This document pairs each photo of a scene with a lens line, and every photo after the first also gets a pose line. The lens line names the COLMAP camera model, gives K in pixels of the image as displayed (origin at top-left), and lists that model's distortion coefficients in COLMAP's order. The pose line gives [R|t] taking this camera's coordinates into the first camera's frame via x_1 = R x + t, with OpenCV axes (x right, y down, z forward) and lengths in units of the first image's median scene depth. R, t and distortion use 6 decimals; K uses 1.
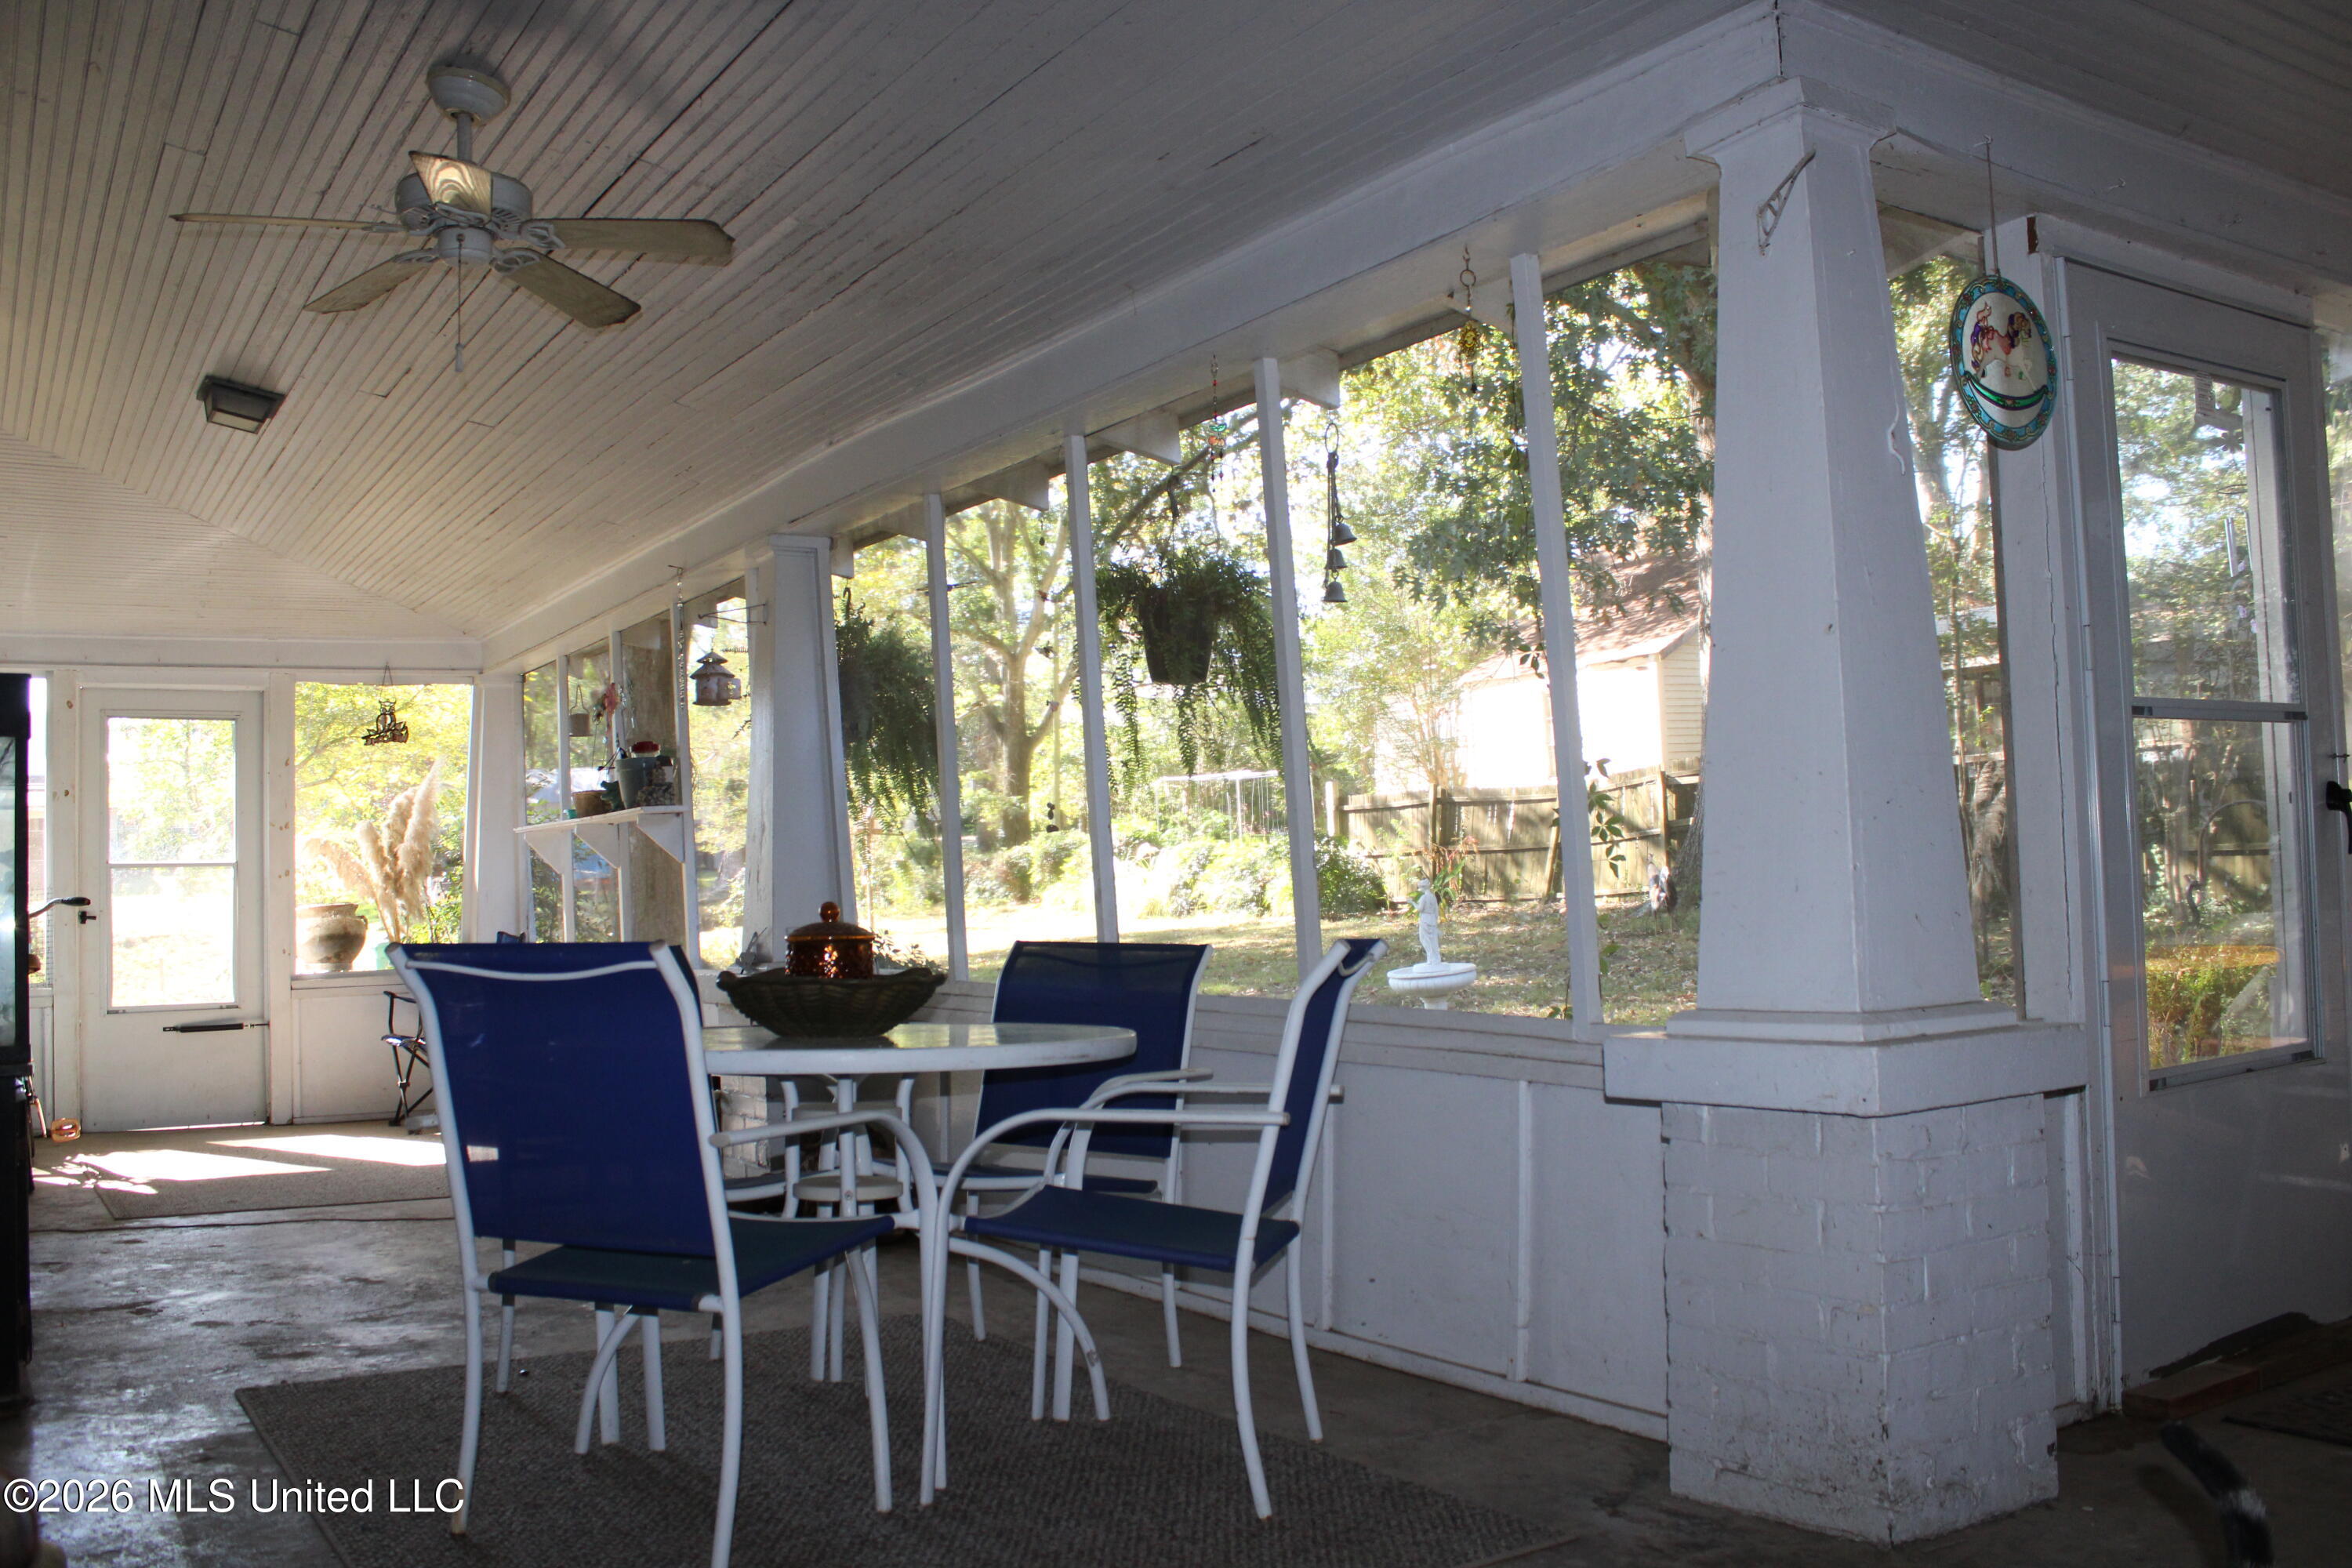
lens RADIAL K [[1965.2, 0, 1180.0], [0, 1965.2, 787.1], [0, 0, 1]] dist [-0.157139, 0.134497]
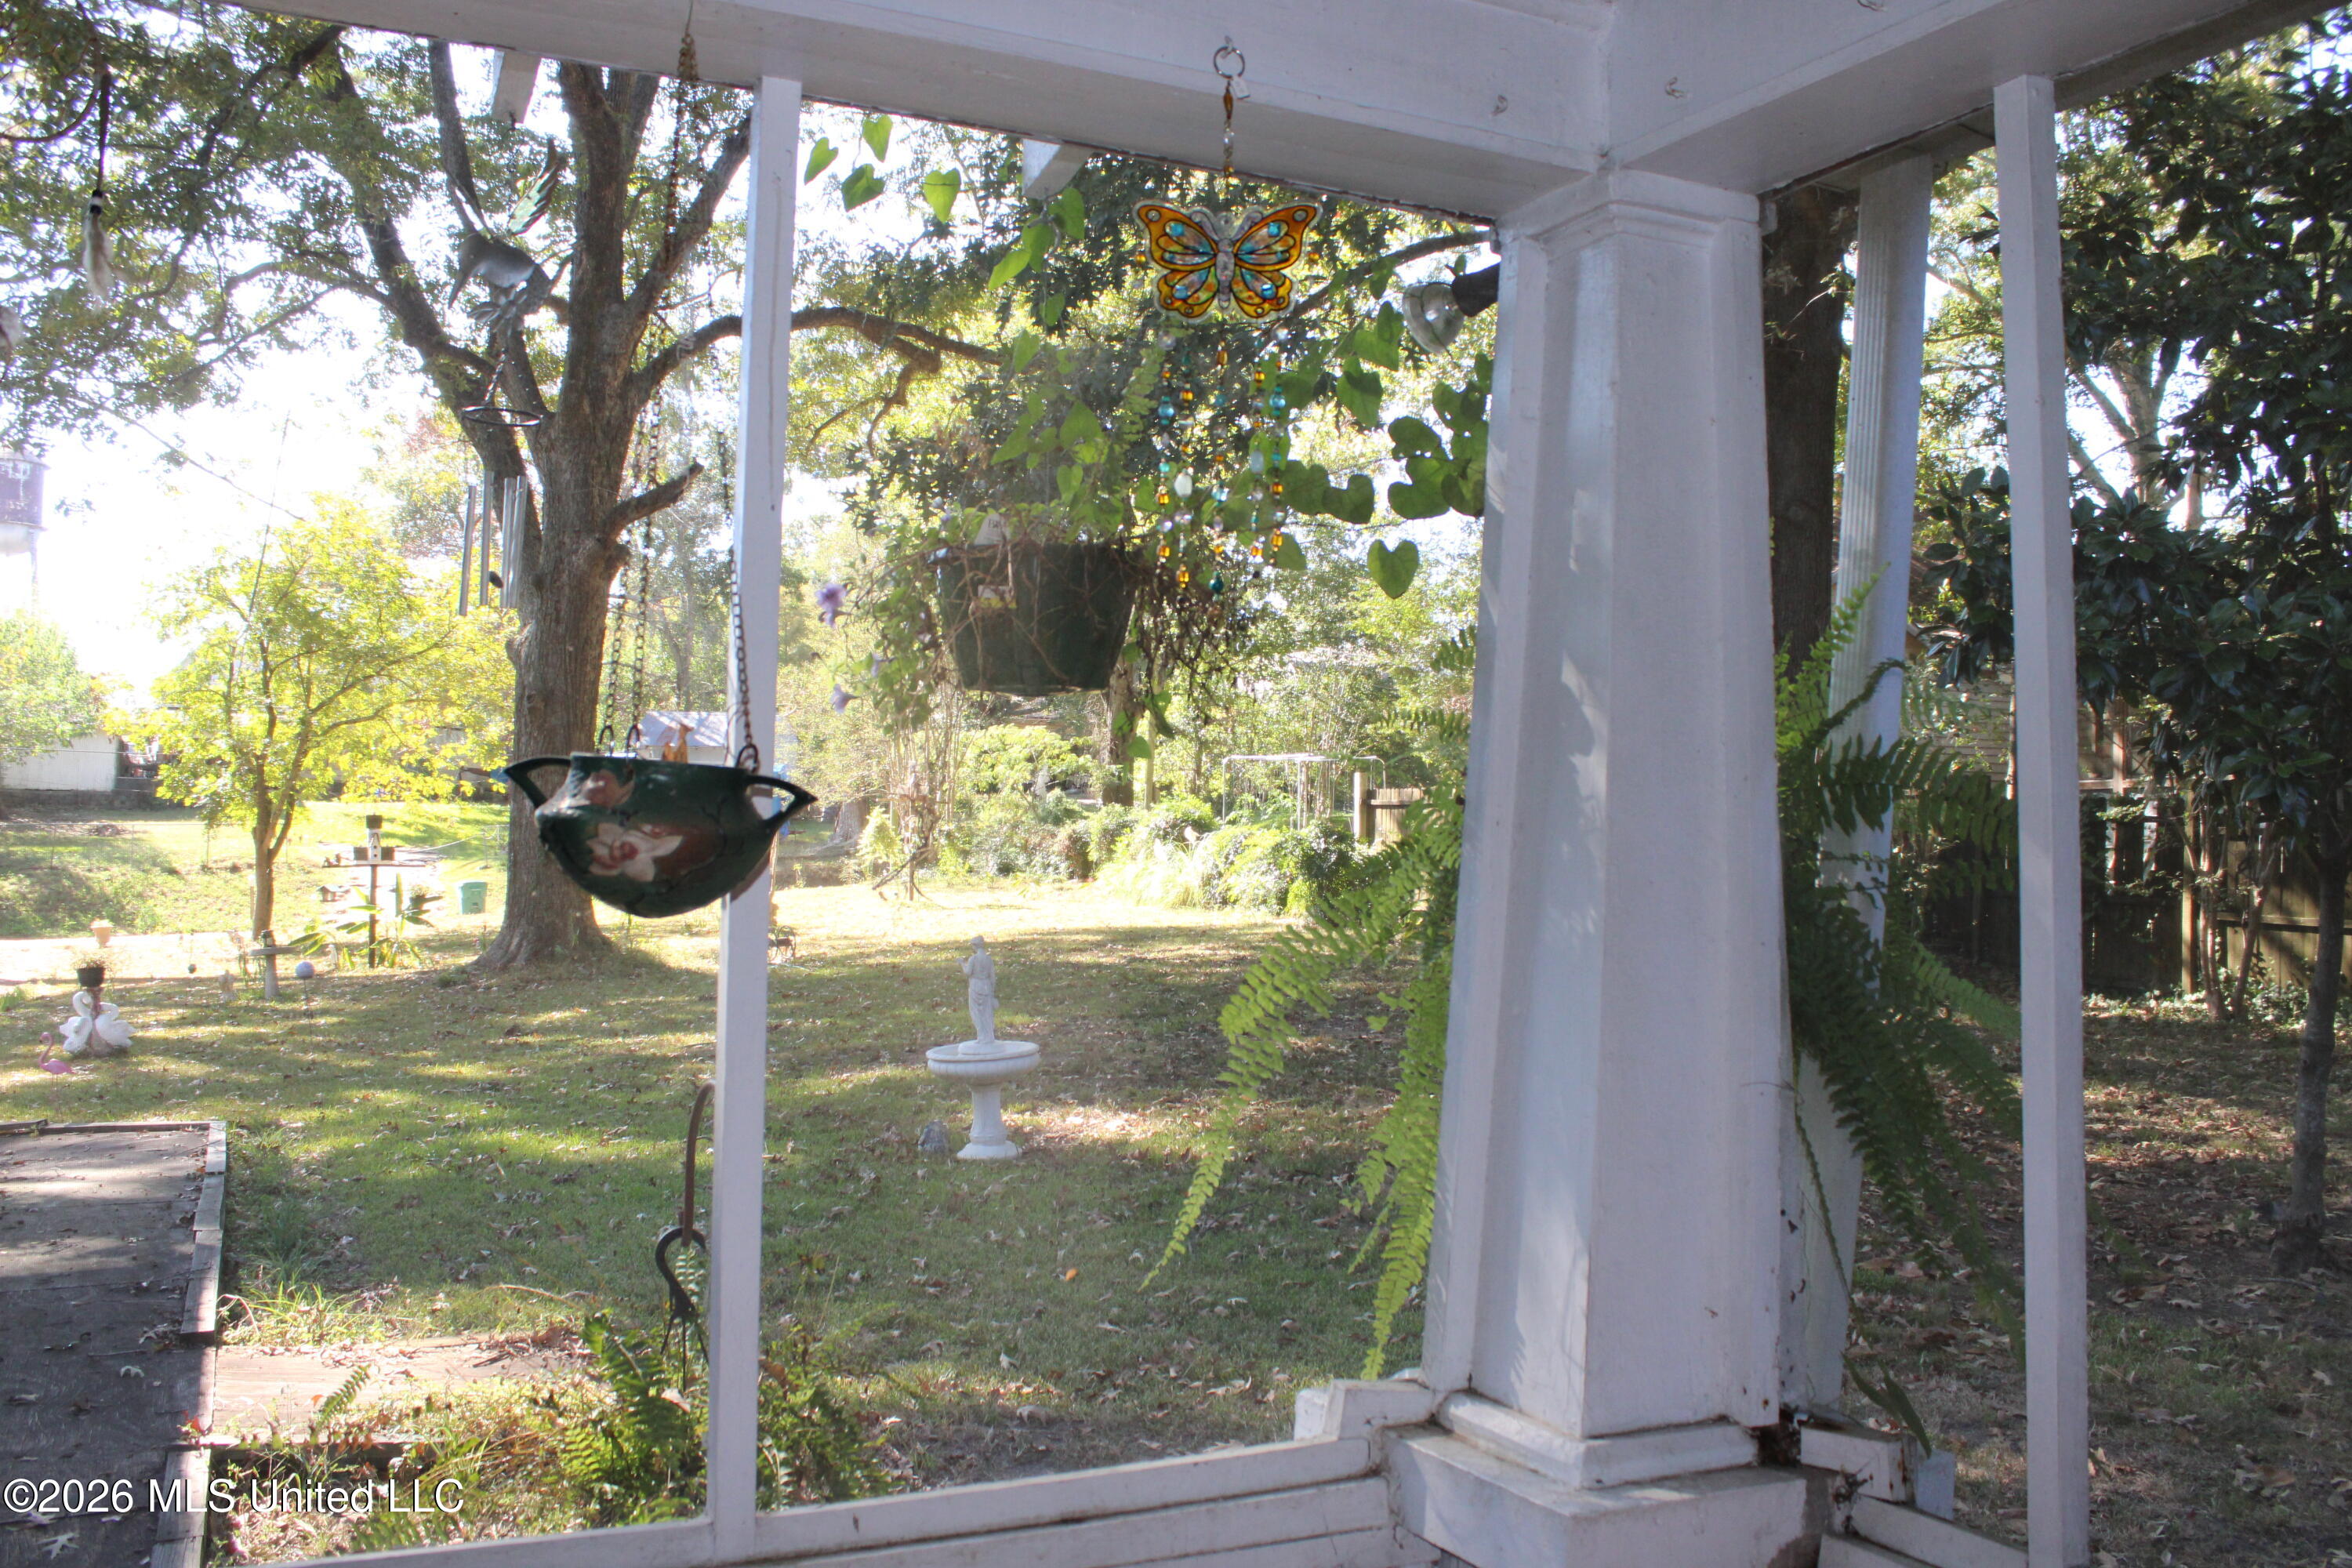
lens RADIAL K [[1965.2, 0, 1187.6], [0, 1965.2, 789.8], [0, 0, 1]] dist [-0.157139, 0.134497]
pose [[0.991616, 0.053610, -0.117577, 0.879175], [-0.051227, 0.998418, 0.023201, -0.105907], [0.118635, -0.016983, 0.992793, 0.631276]]
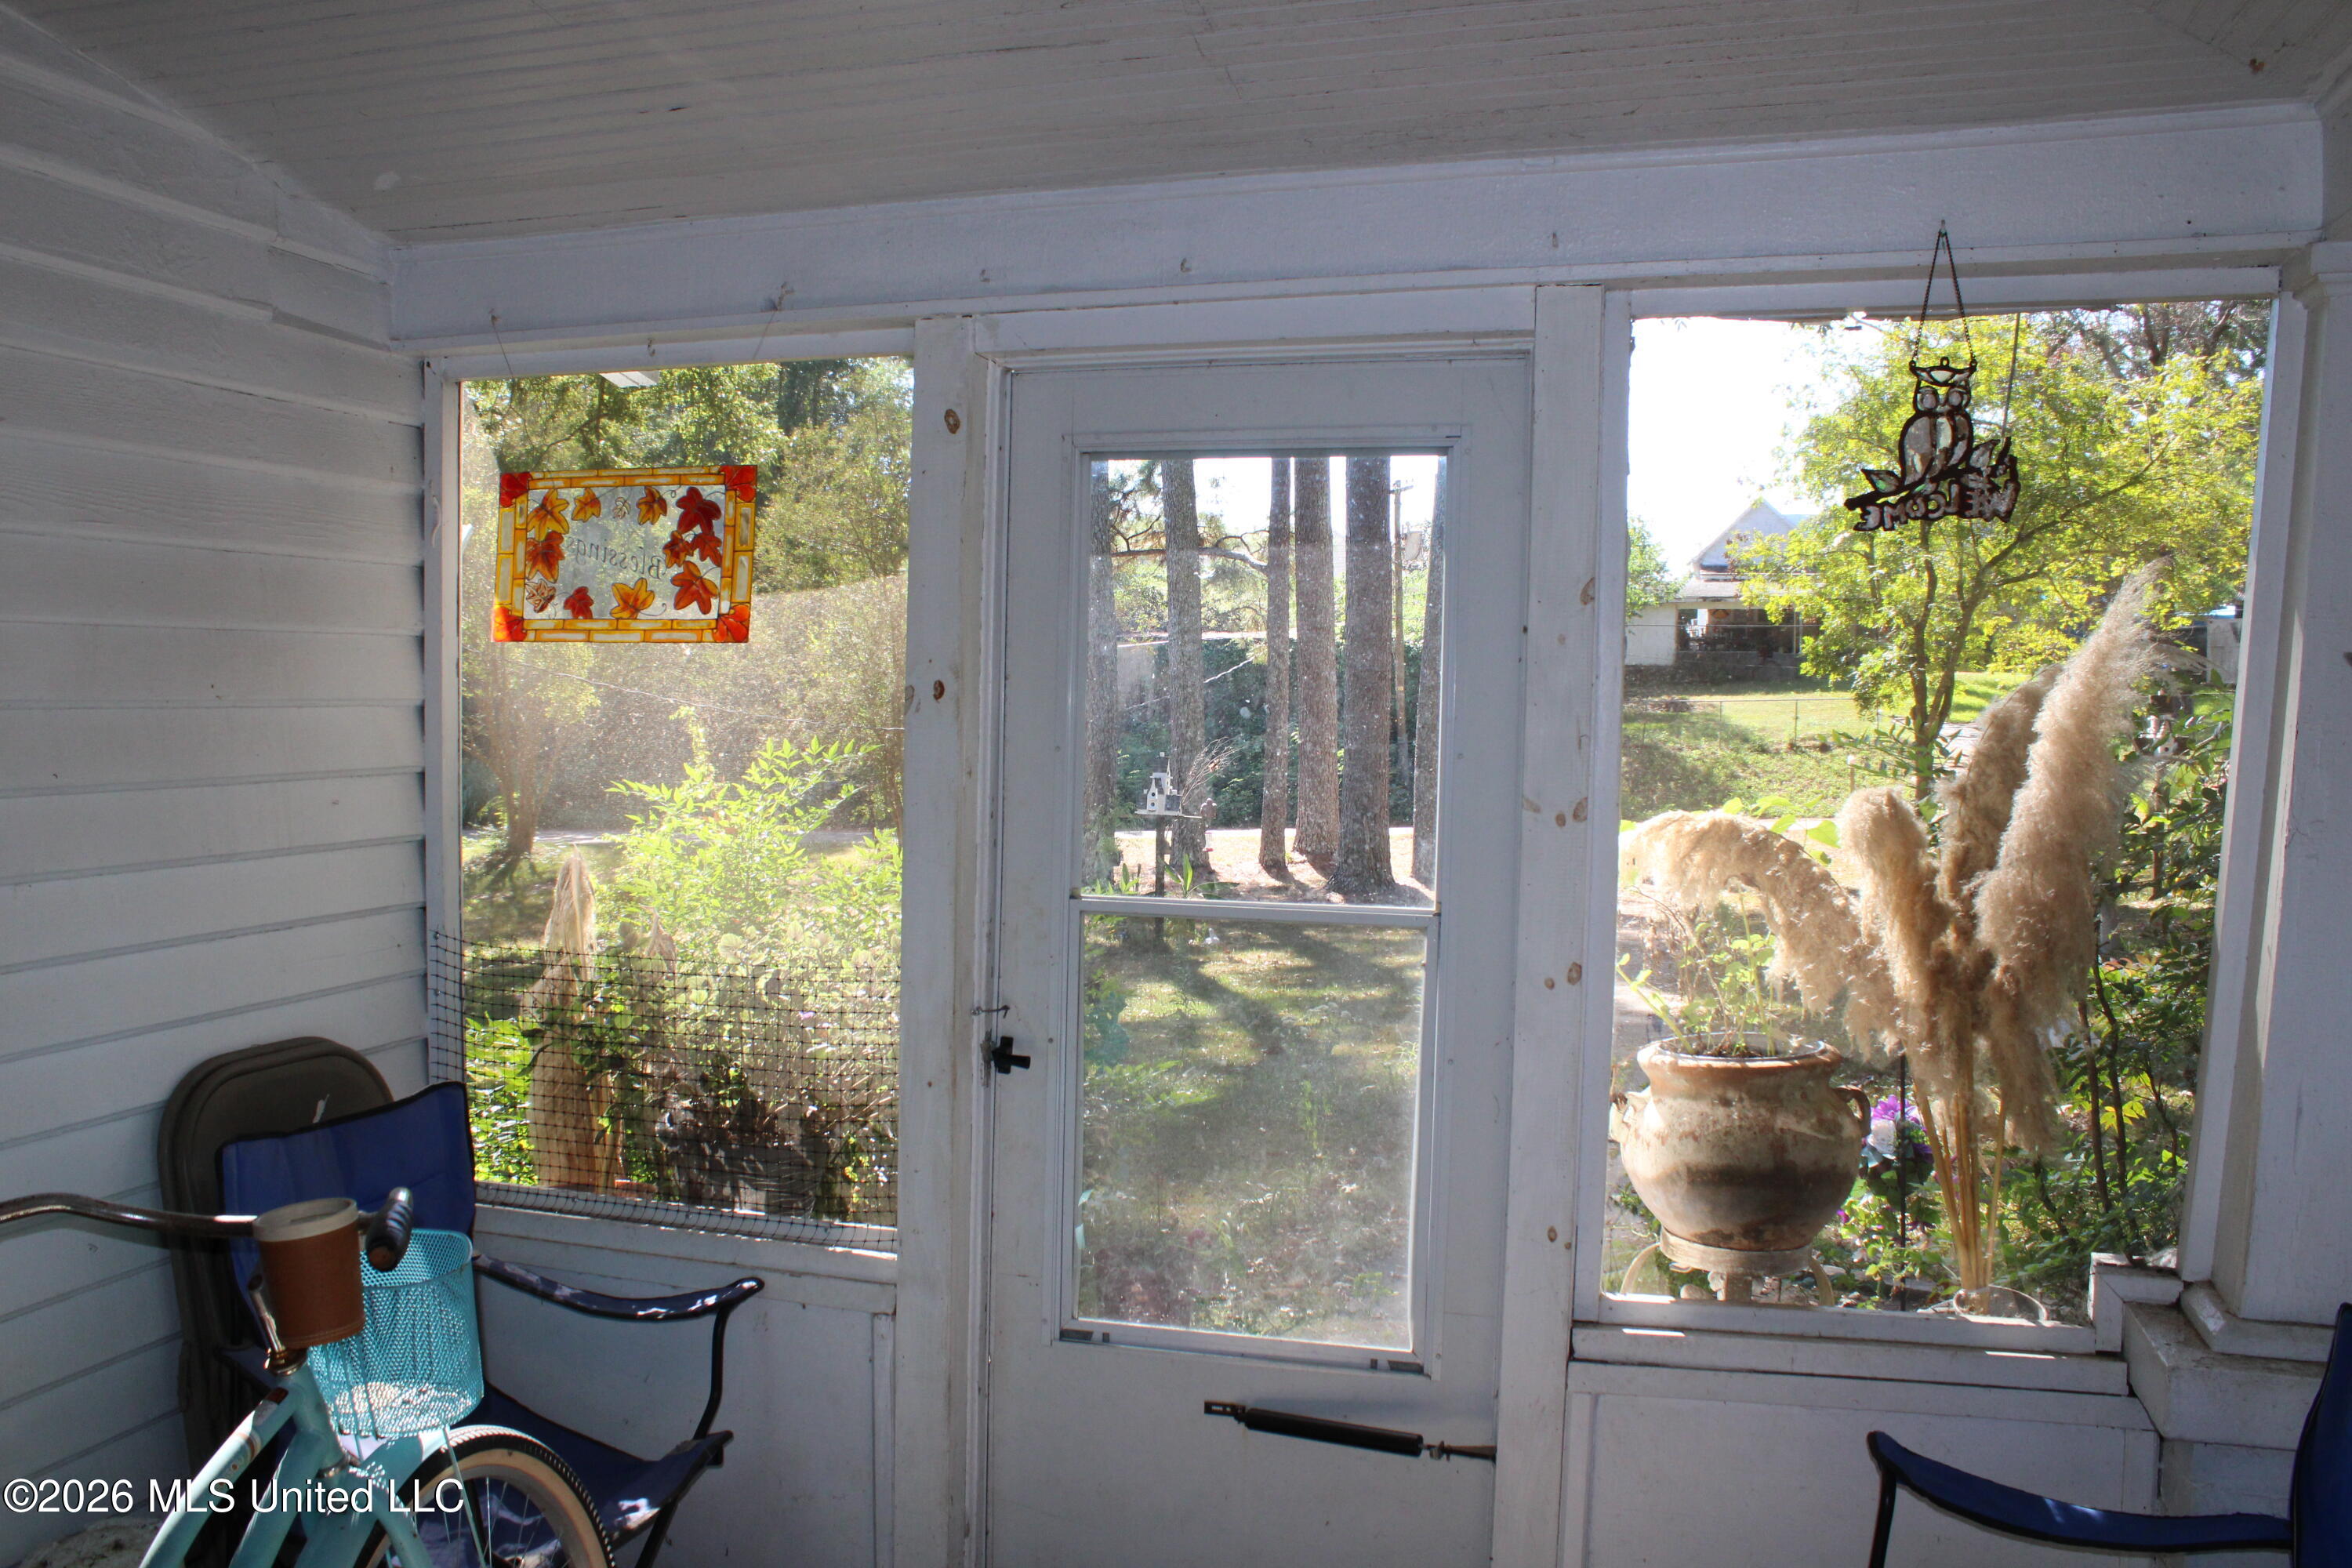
lens RADIAL K [[1965.2, 0, 1197.9], [0, 1965.2, 782.6], [0, 0, 1]] dist [-0.157139, 0.134497]
pose [[0.666576, 0.078244, -0.741319, -0.624188], [0.002824, 0.994204, 0.107474, -0.035730], [0.745432, -0.073733, 0.662491, 1.656411]]
